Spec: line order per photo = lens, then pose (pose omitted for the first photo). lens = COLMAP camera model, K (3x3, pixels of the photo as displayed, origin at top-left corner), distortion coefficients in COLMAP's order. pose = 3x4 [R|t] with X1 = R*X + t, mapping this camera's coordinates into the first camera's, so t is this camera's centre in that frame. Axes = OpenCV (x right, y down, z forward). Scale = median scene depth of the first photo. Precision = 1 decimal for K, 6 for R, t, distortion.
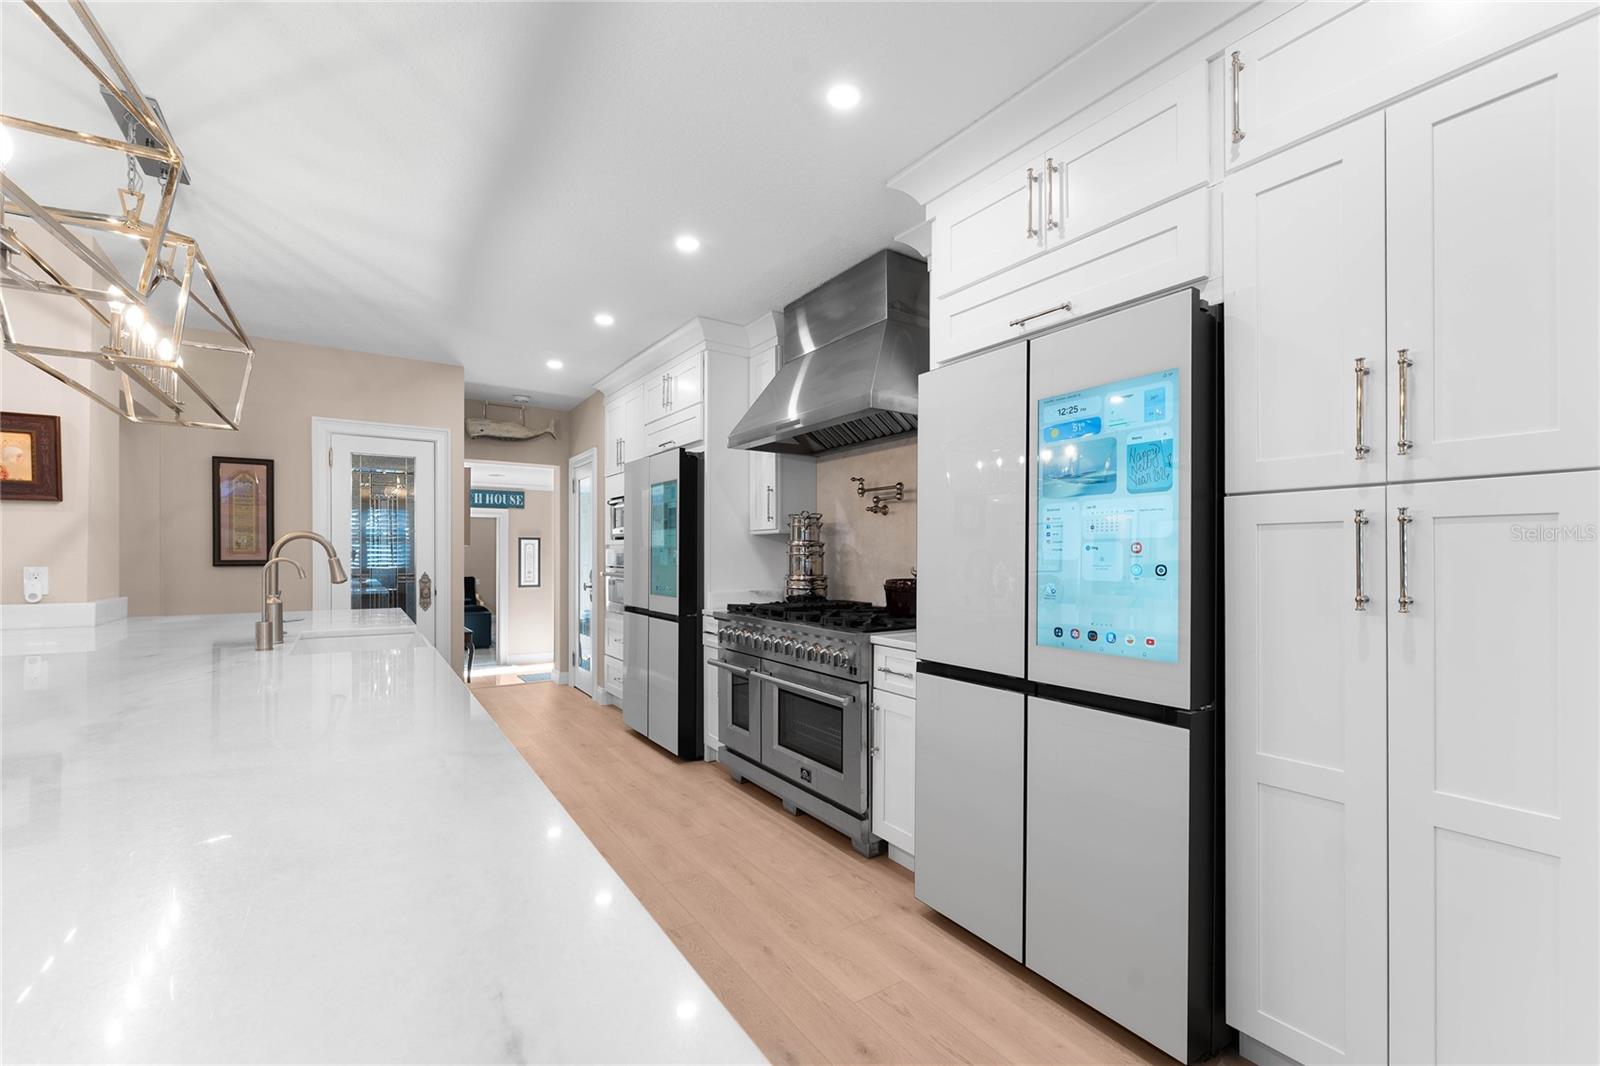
lens RADIAL K [[664.5, 0, 802.4], [0, 664.5, 549.4], [0, 0, 1]] dist [-0.001800, 0.000174]
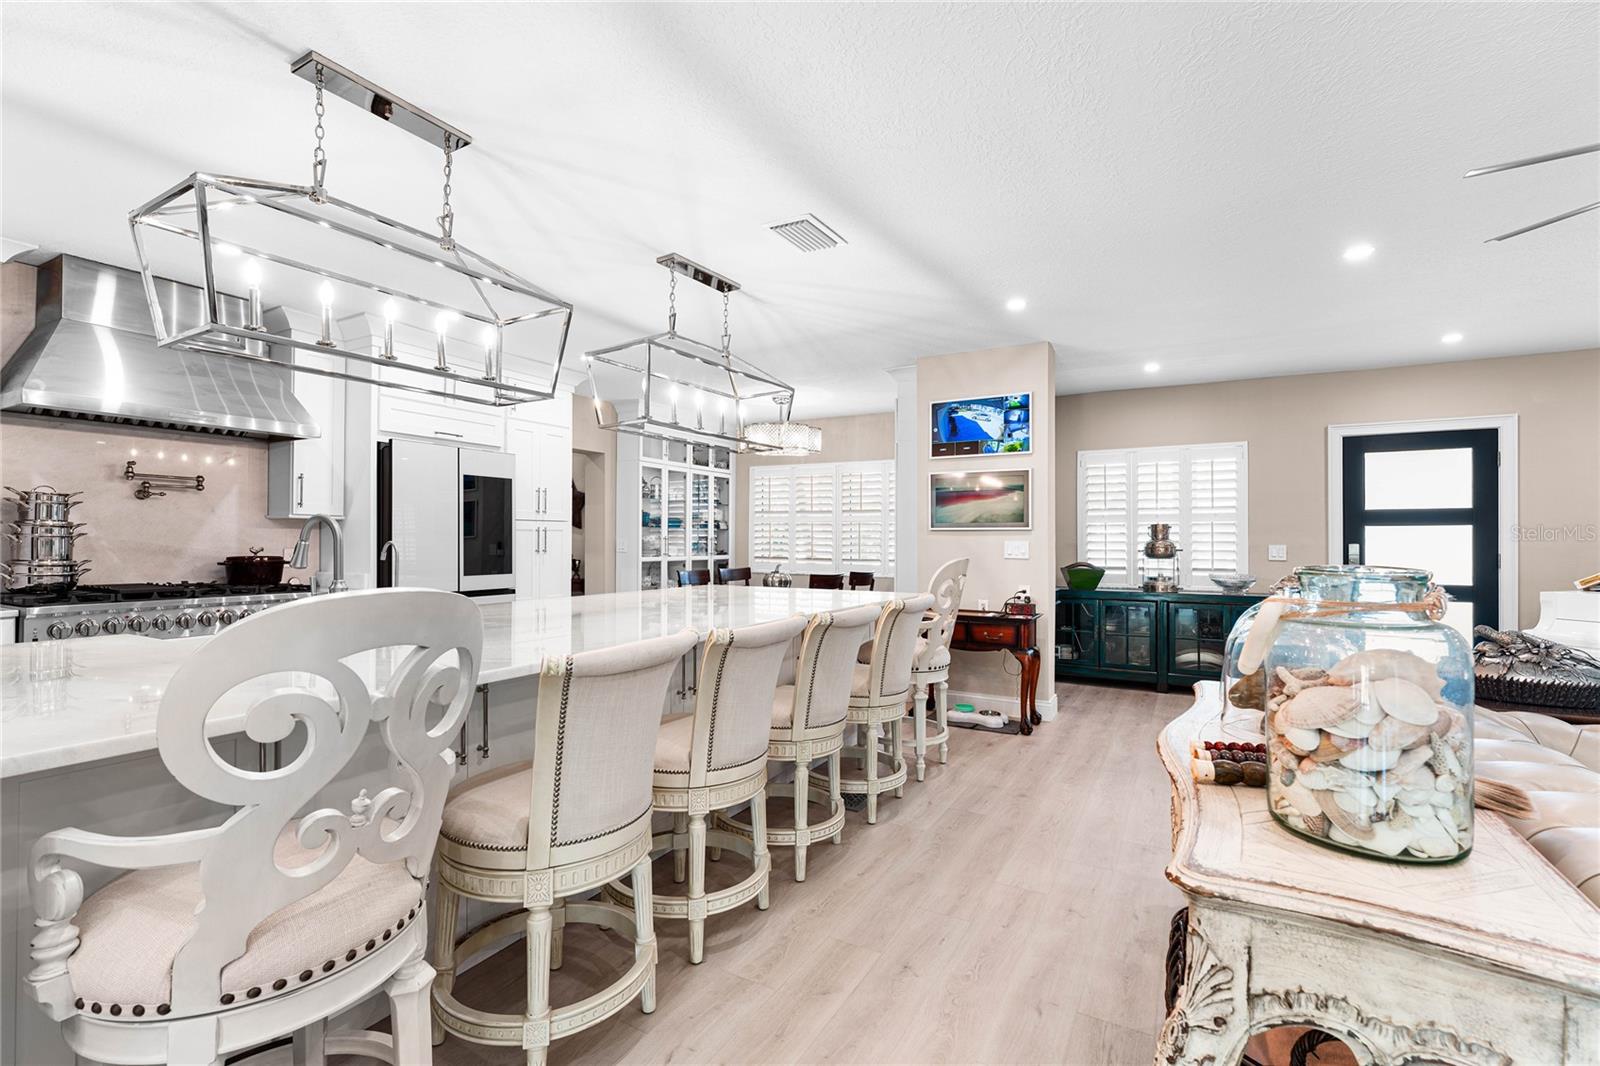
lens RADIAL K [[710.3, 0, 800.6], [0, 710.3, 535.4], [0, 0, 1]] dist [-0.002065, -0.000200]
pose [[-0.451884, 0.003607, 0.892070, -1.353234], [-0.012017, 0.999876, -0.010130, 0.004359], [-0.891996, -0.015298, -0.451784, 0.578985]]
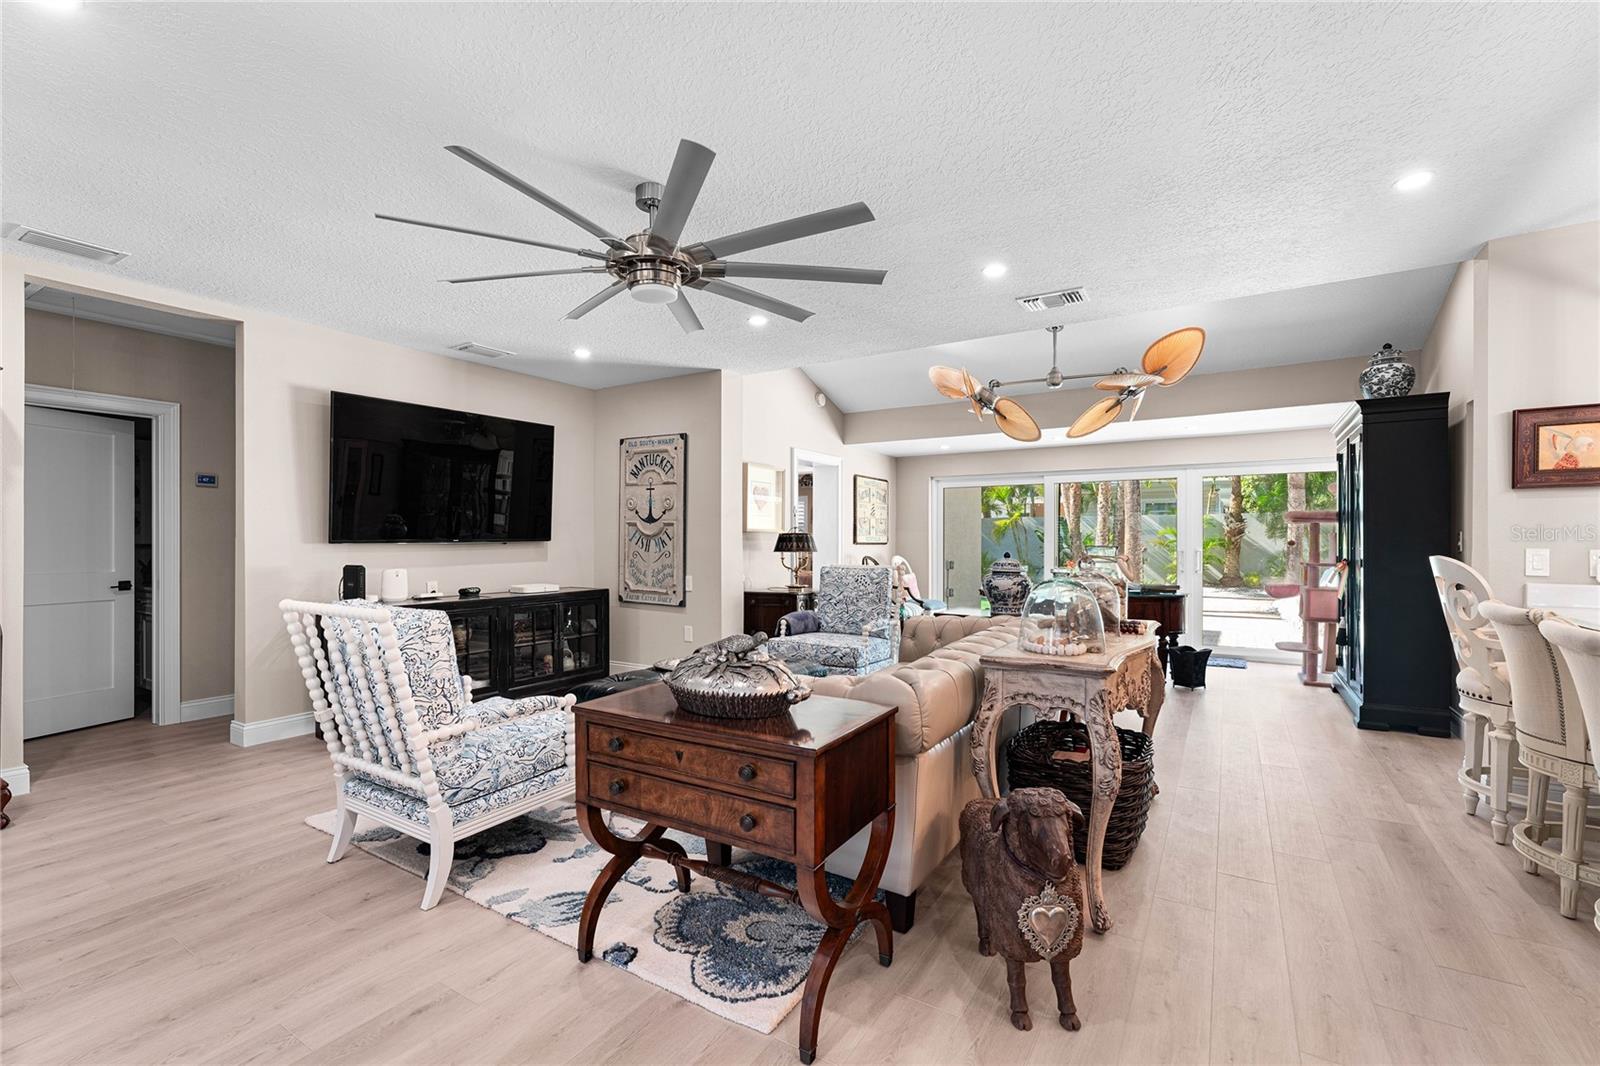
lens RADIAL K [[691.0, 0, 798.2], [0, 691.0, 542.9], [0, 0, 1]] dist [-0.000854, 0.000148]
pose [[0.409182, 0.004099, -0.912444, -0.539215], [0.007361, 0.999943, 0.007793, -0.001868], [0.912423, -0.009905, 0.409128, -0.471219]]
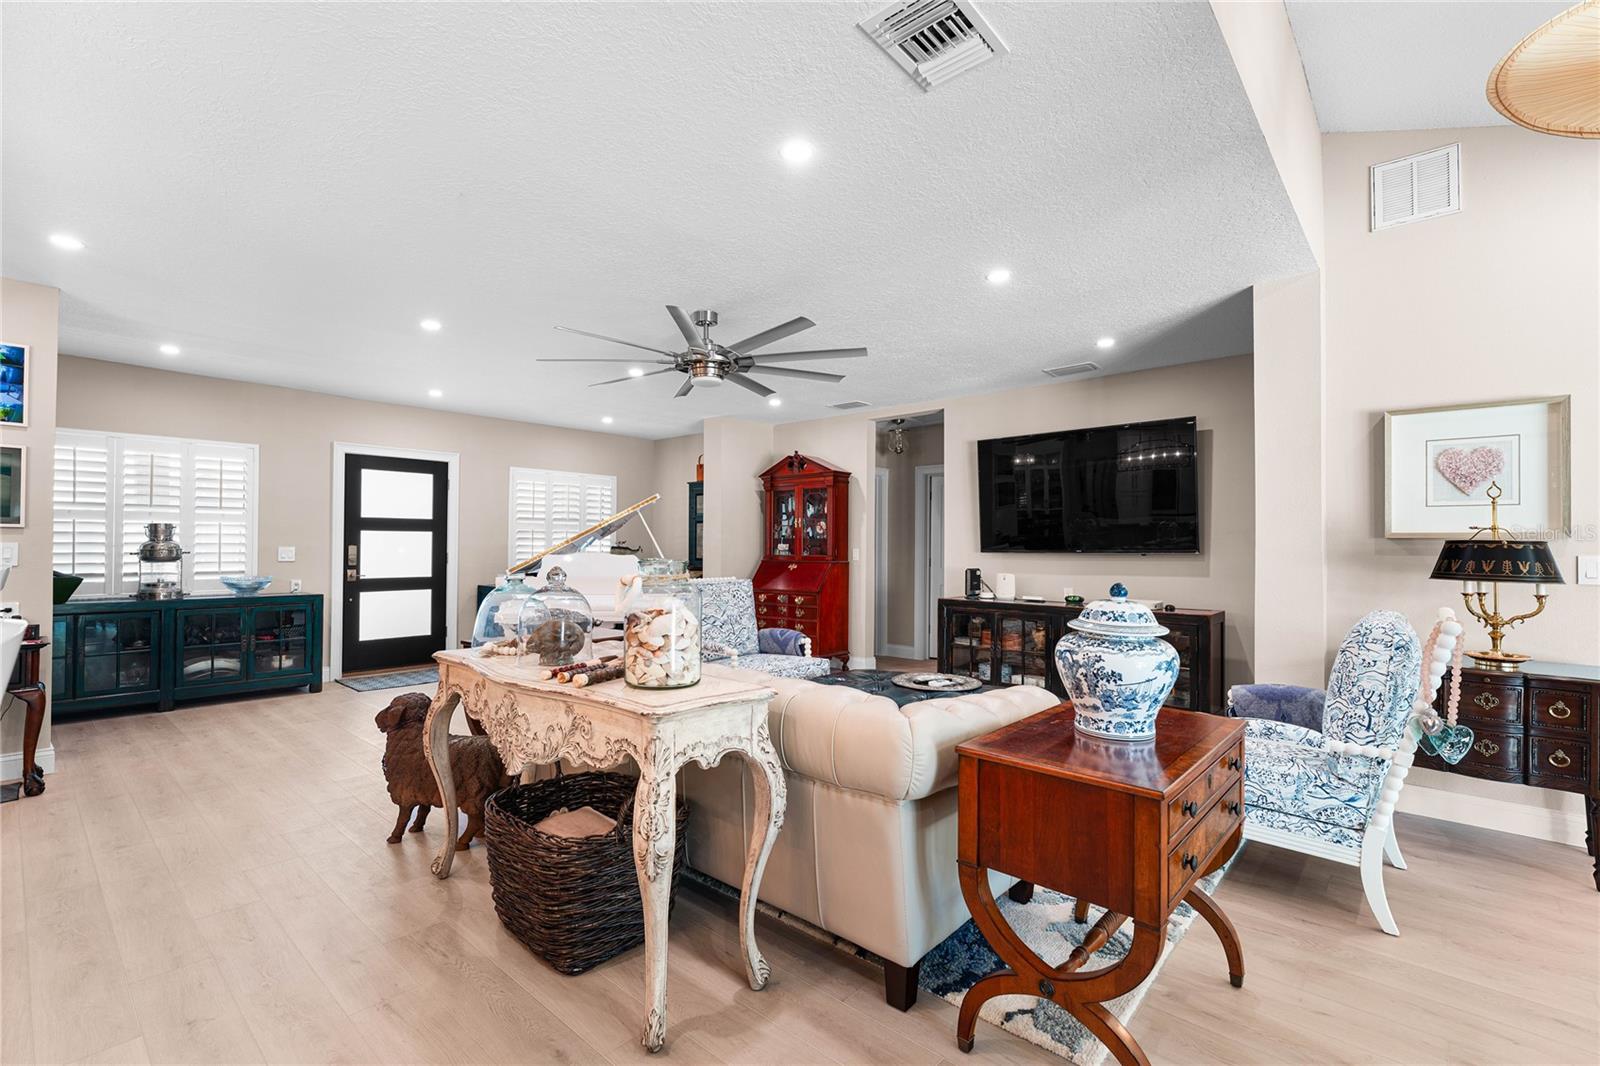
lens RADIAL K [[710.3, 0, 800.6], [0, 710.3, 535.4], [0, 0, 1]] dist [-0.002065, -0.000200]
pose [[-0.968916, -0.011229, -0.247137, -1.171981], [-0.005263, 0.999679, -0.024790, 0.005533], [0.247336, -0.022719, -0.968663, 0.855176]]
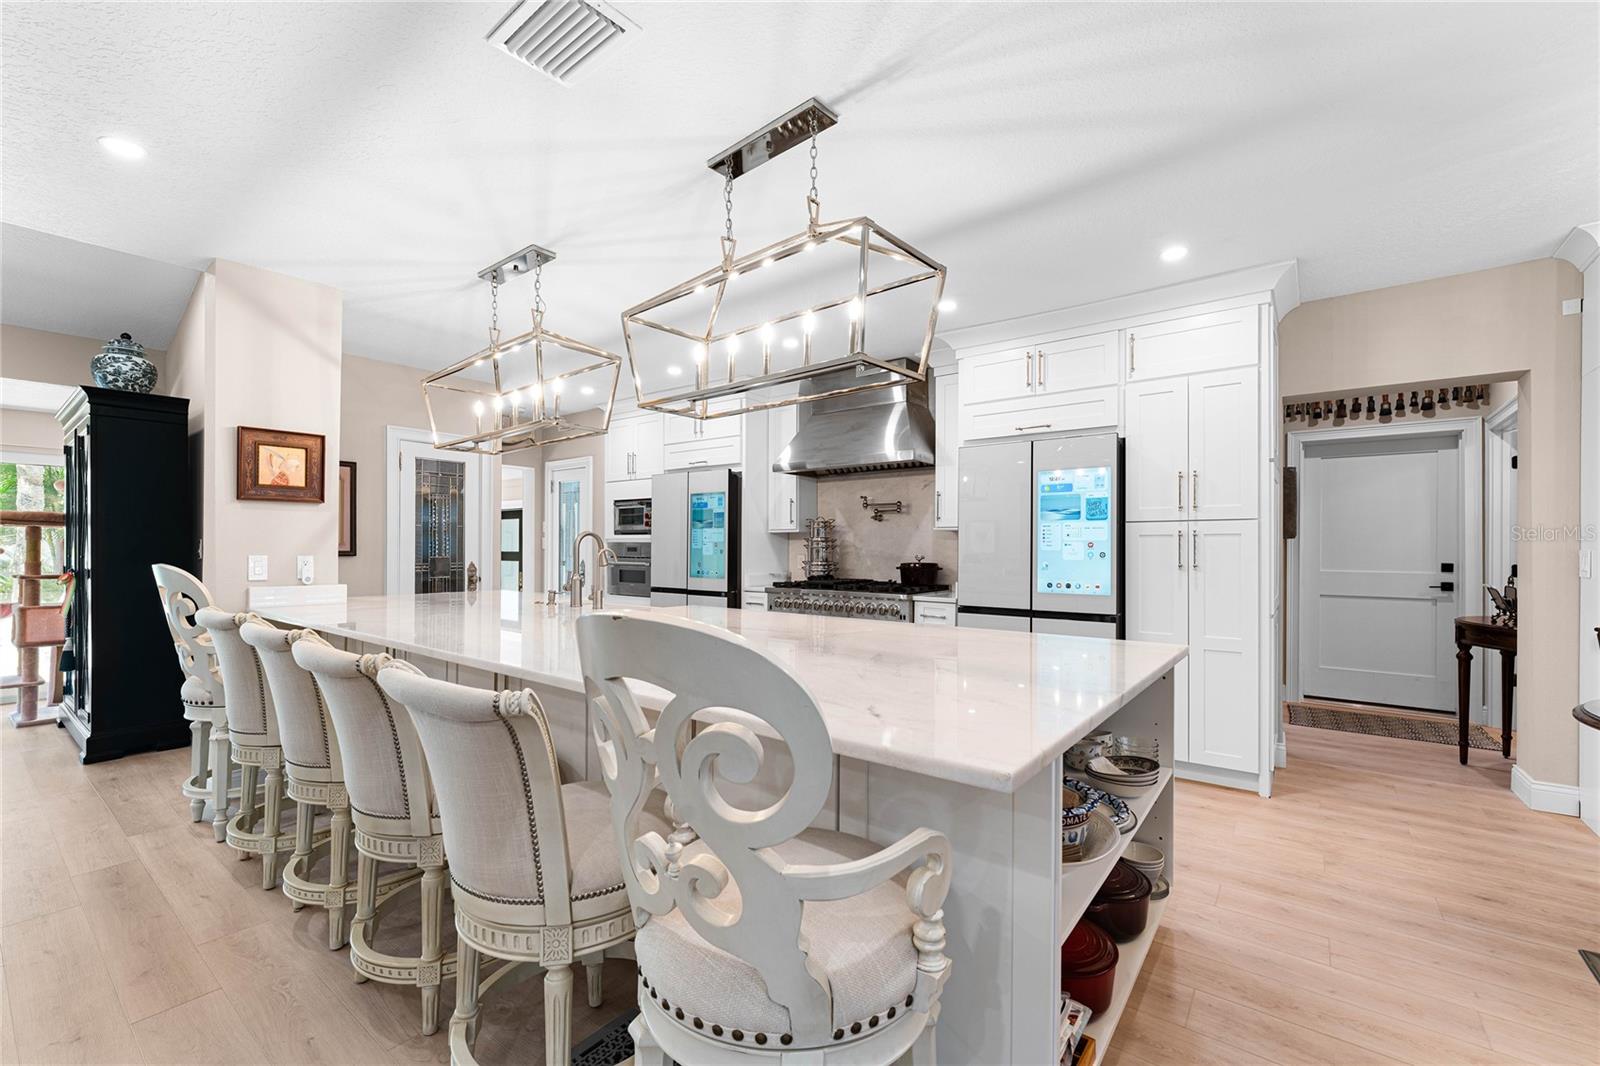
lens RADIAL K [[664.5, 0, 802.4], [0, 664.5, 549.4], [0, 0, 1]] dist [-0.001800, 0.000174]
pose [[0.947833, 0.001533, 0.318764, -0.528800], [-0.004835, 0.999943, 0.009568, -0.001827], [-0.318731, -0.010610, 0.947786, -0.378682]]
